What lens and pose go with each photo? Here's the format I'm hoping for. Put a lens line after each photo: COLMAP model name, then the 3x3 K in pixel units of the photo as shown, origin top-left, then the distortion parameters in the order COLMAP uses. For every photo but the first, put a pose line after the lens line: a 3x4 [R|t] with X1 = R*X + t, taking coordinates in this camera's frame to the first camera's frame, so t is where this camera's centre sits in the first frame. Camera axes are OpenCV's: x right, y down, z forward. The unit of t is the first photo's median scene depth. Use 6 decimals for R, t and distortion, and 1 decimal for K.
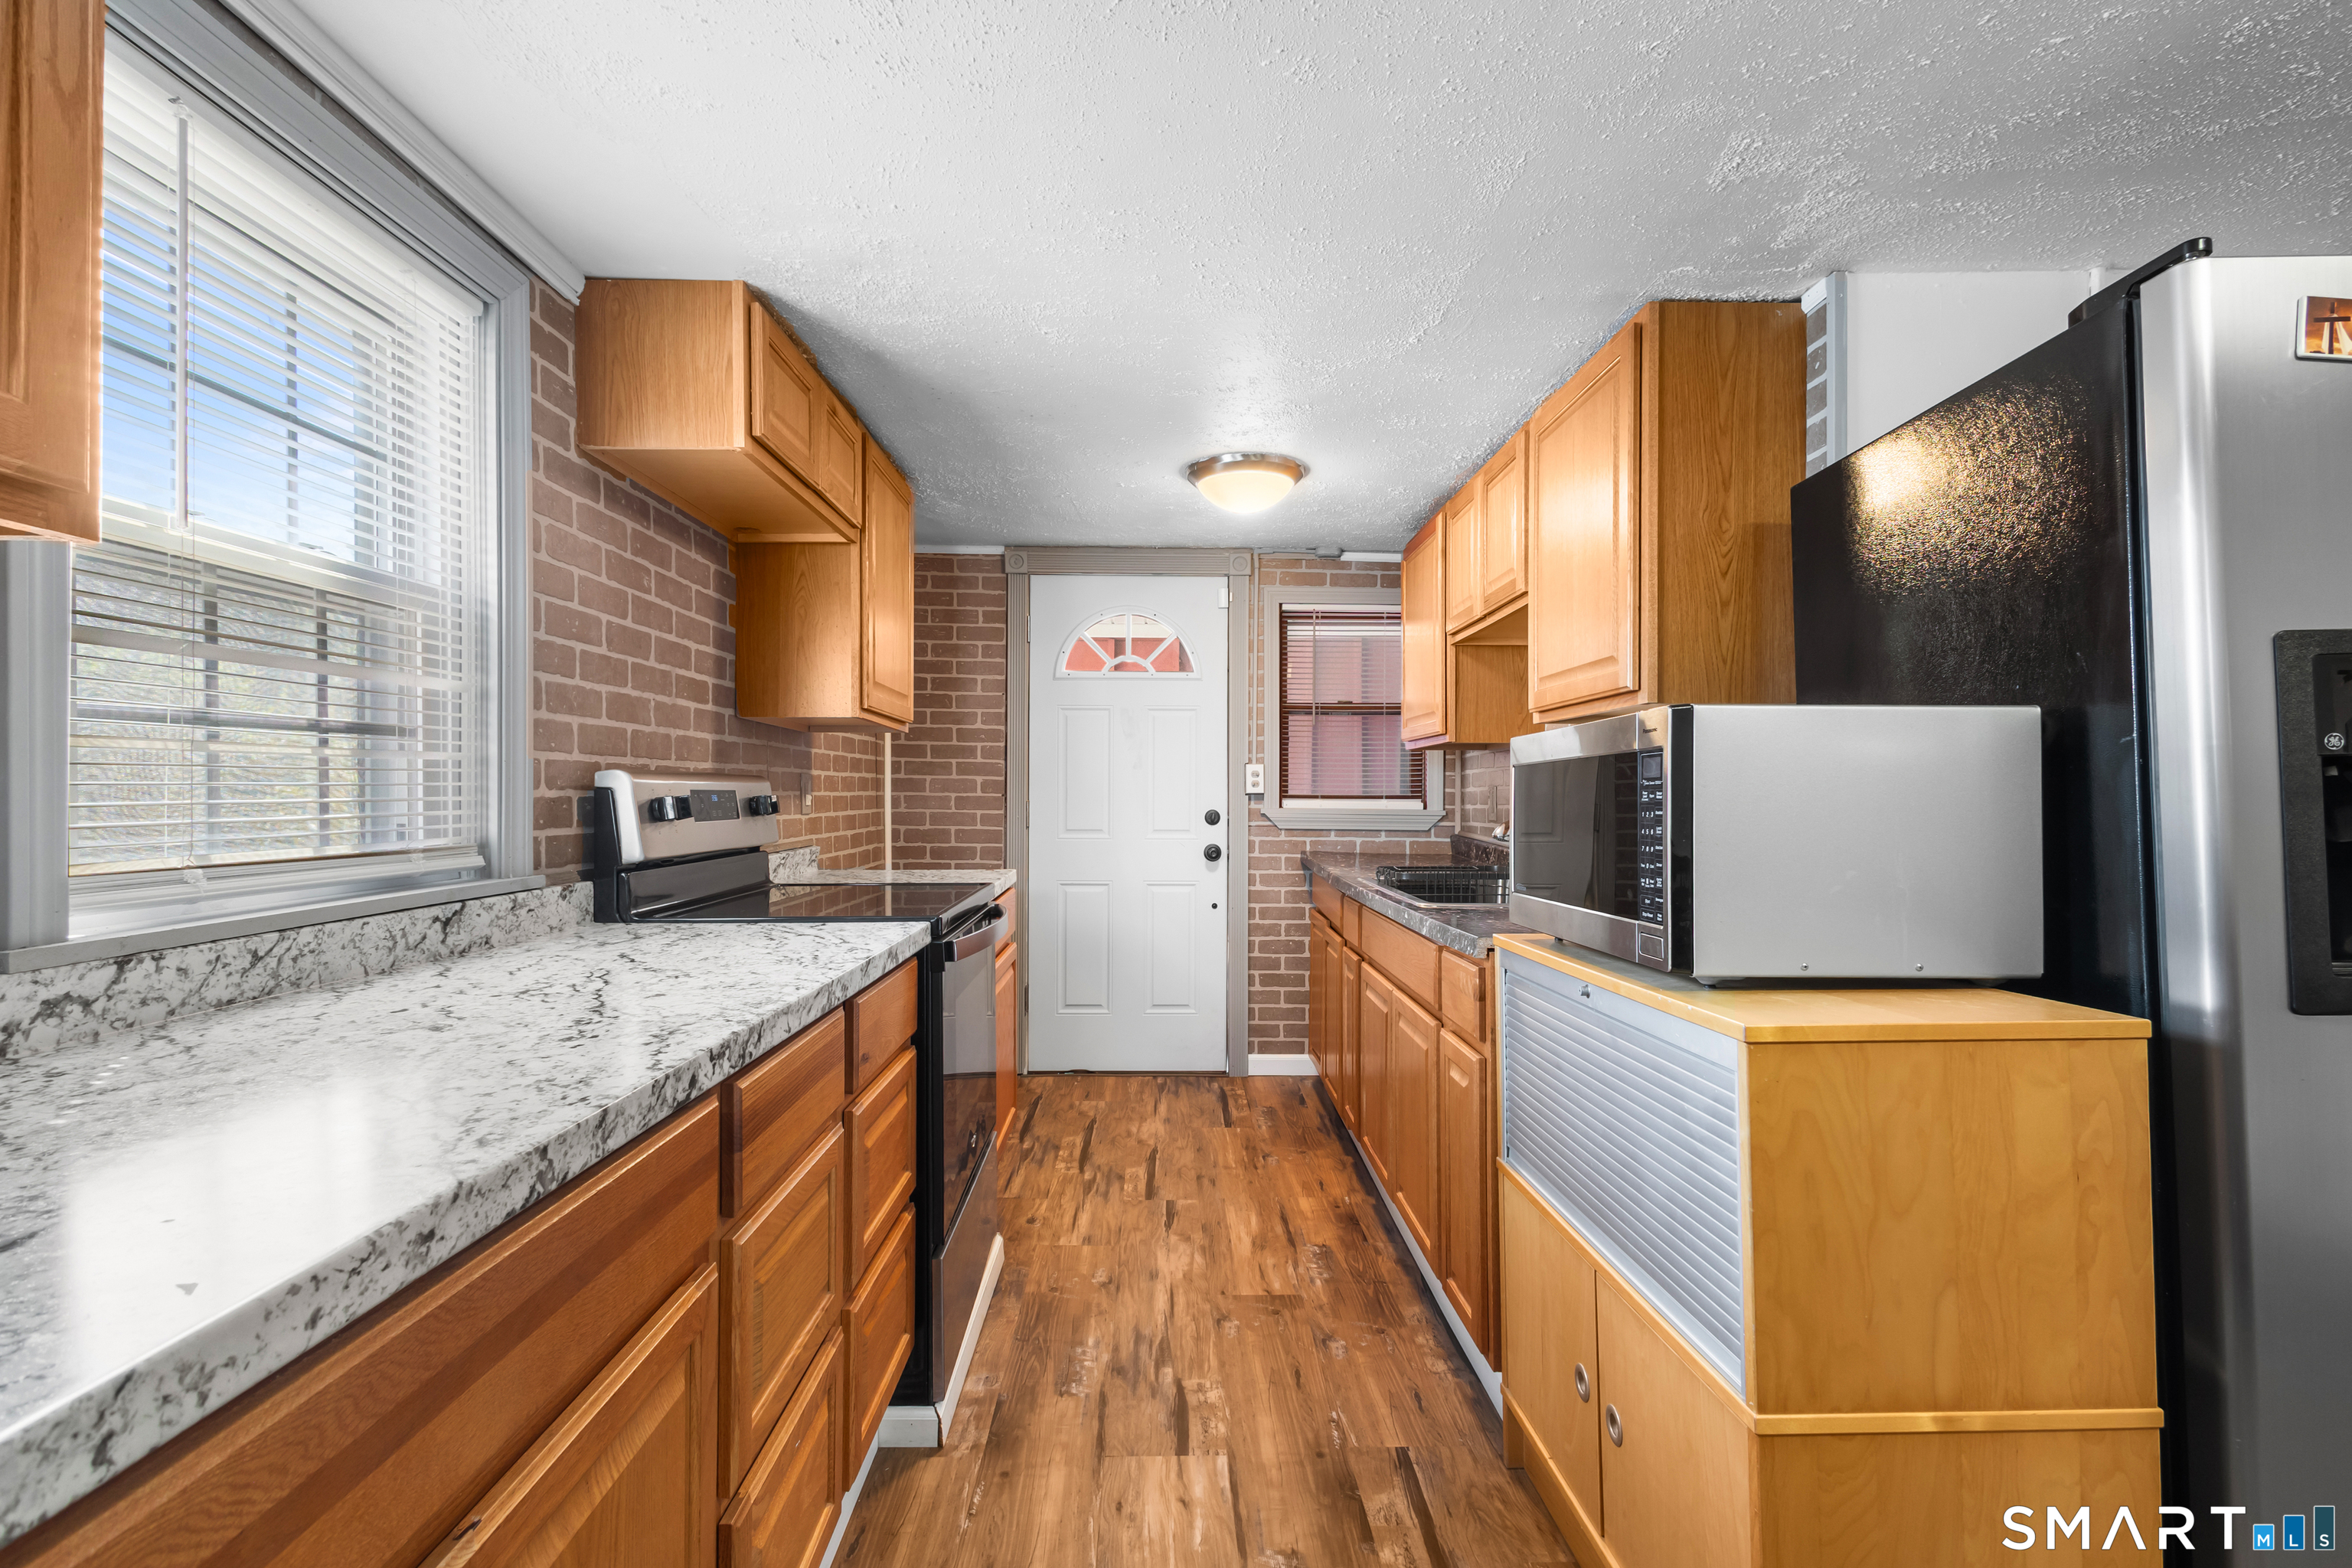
lens RADIAL K [[1094.1, 0, 1176.0], [0, 1094.1, 786.2], [0, 0, 1]] dist [0.012486, -0.002044]
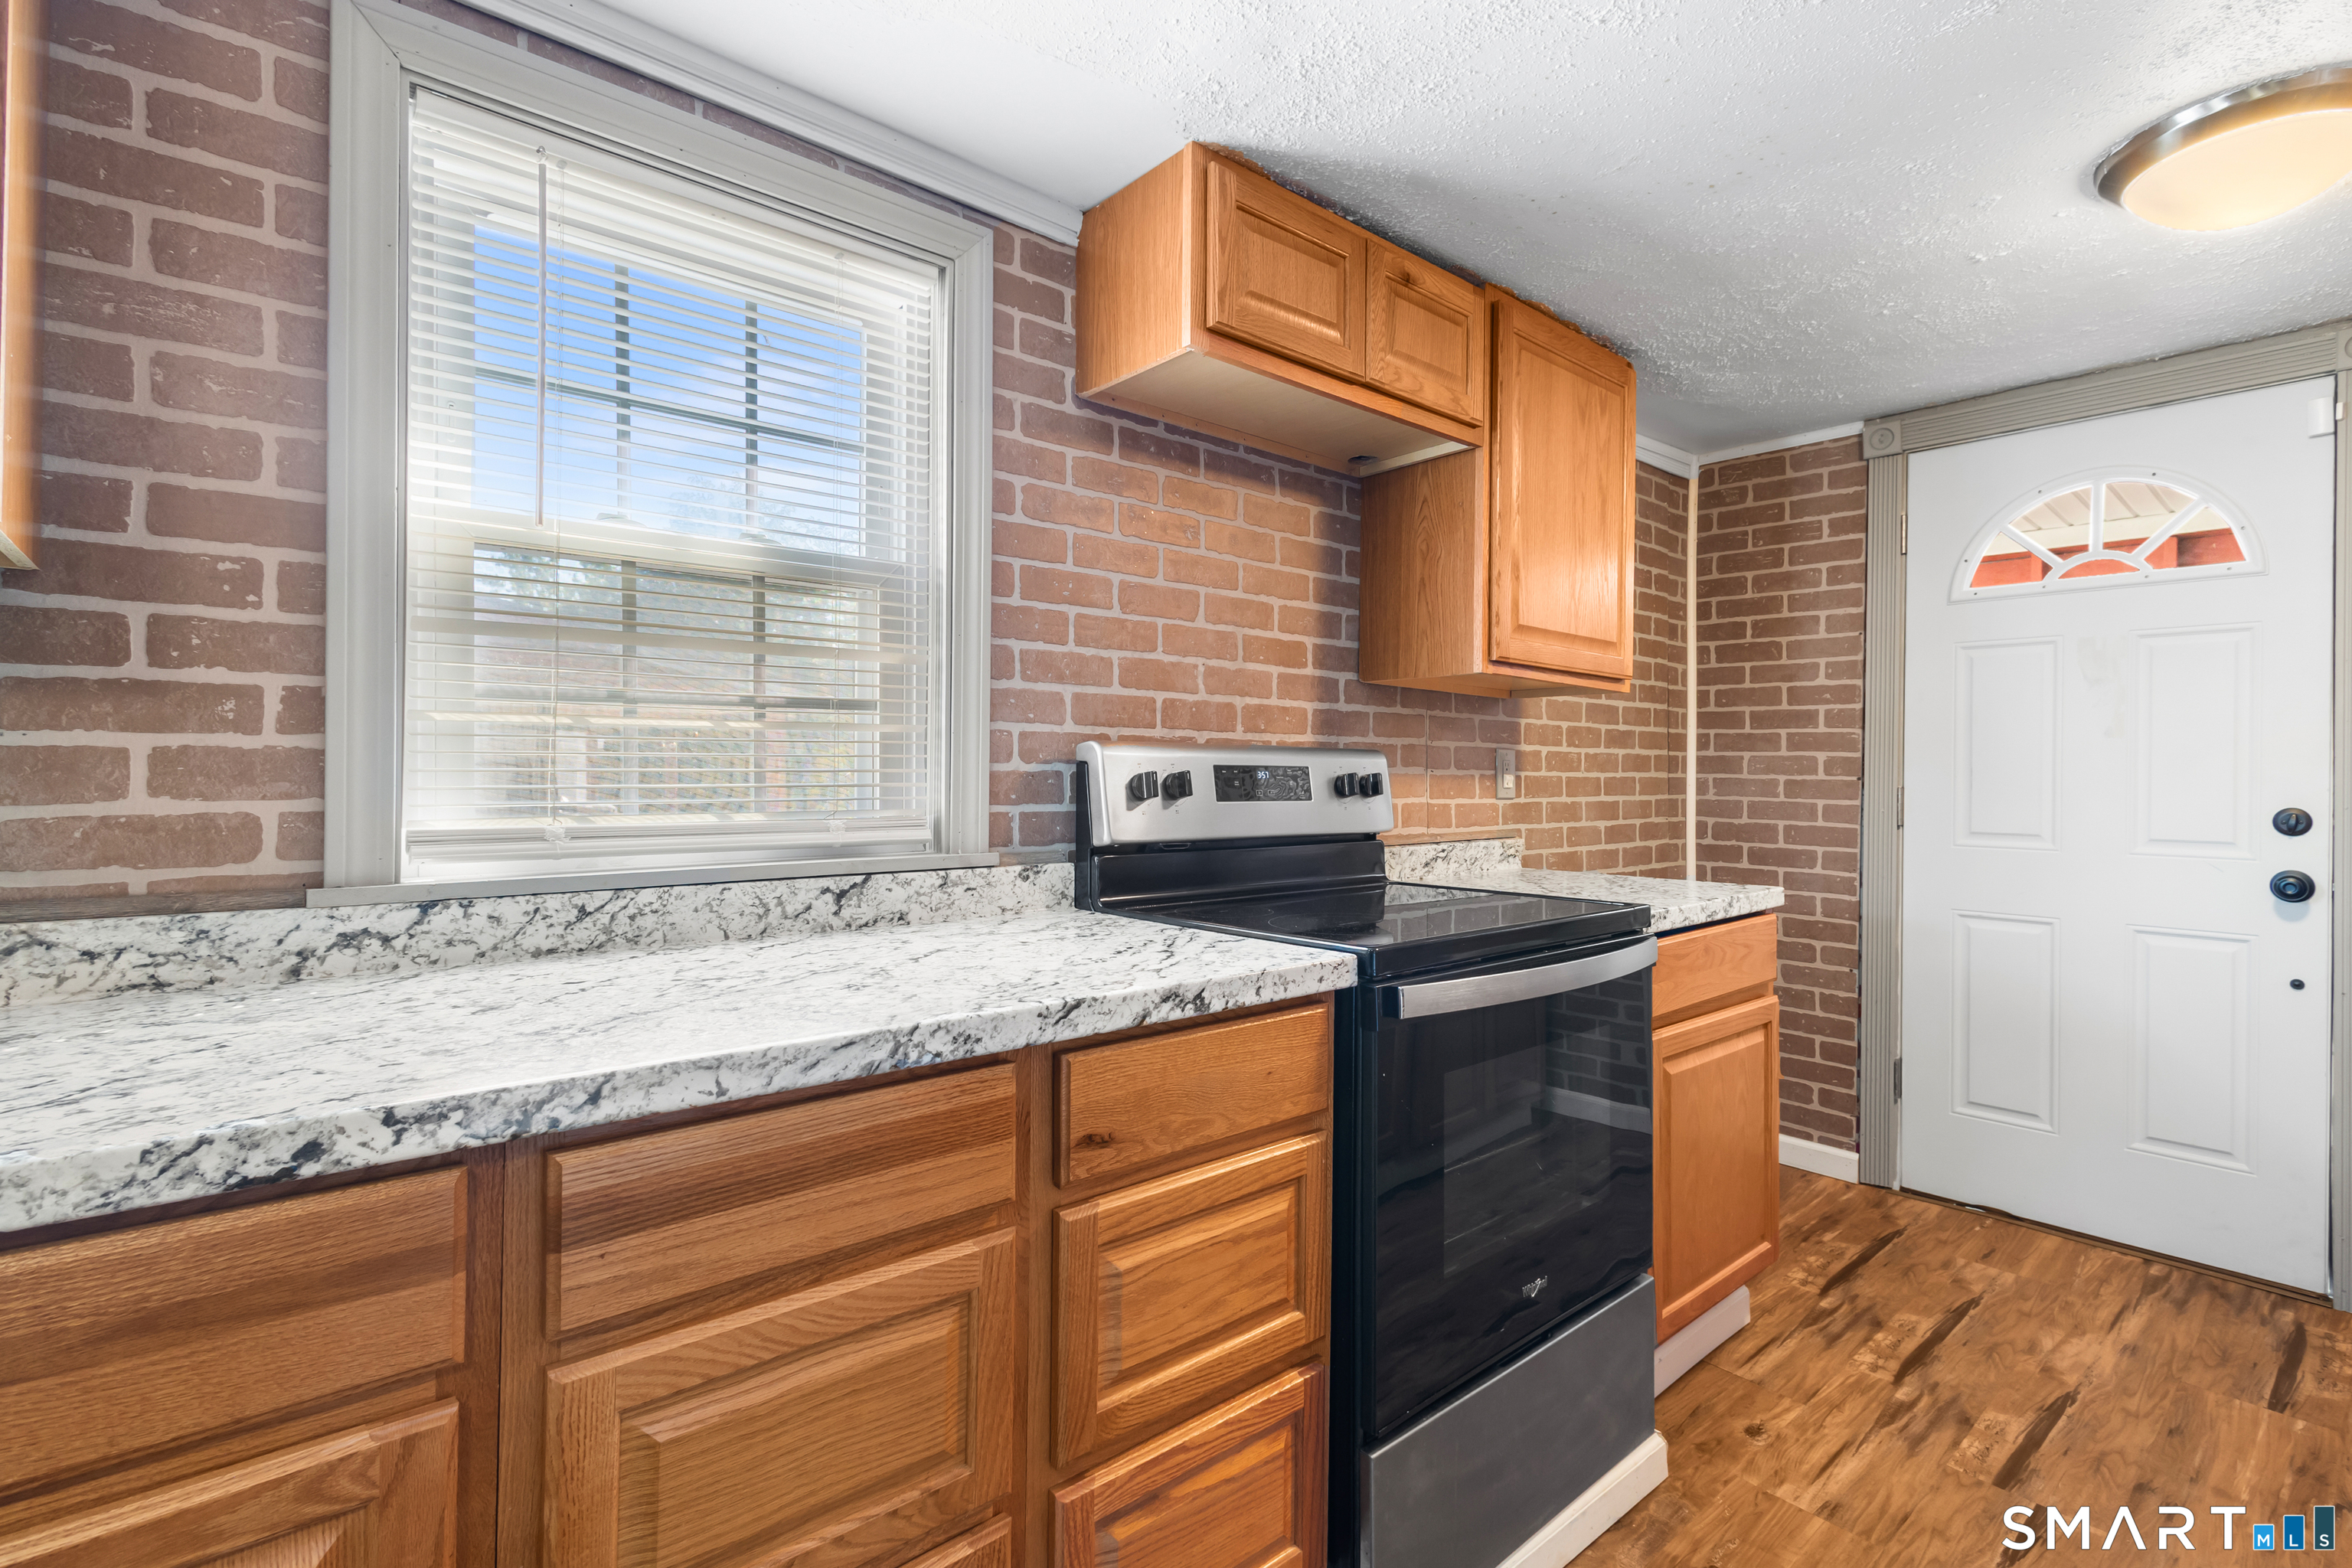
lens RADIAL K [[1094.1, 0, 1185.0], [0, 1094.1, 770.5], [0, 0, 1]] dist [0.012486, -0.002044]
pose [[0.635126, -0.002849, -0.772403, 0.218741], [-0.000057, 0.999993, -0.003736, 0.011346], [0.772409, 0.002417, 0.635121, 0.448465]]
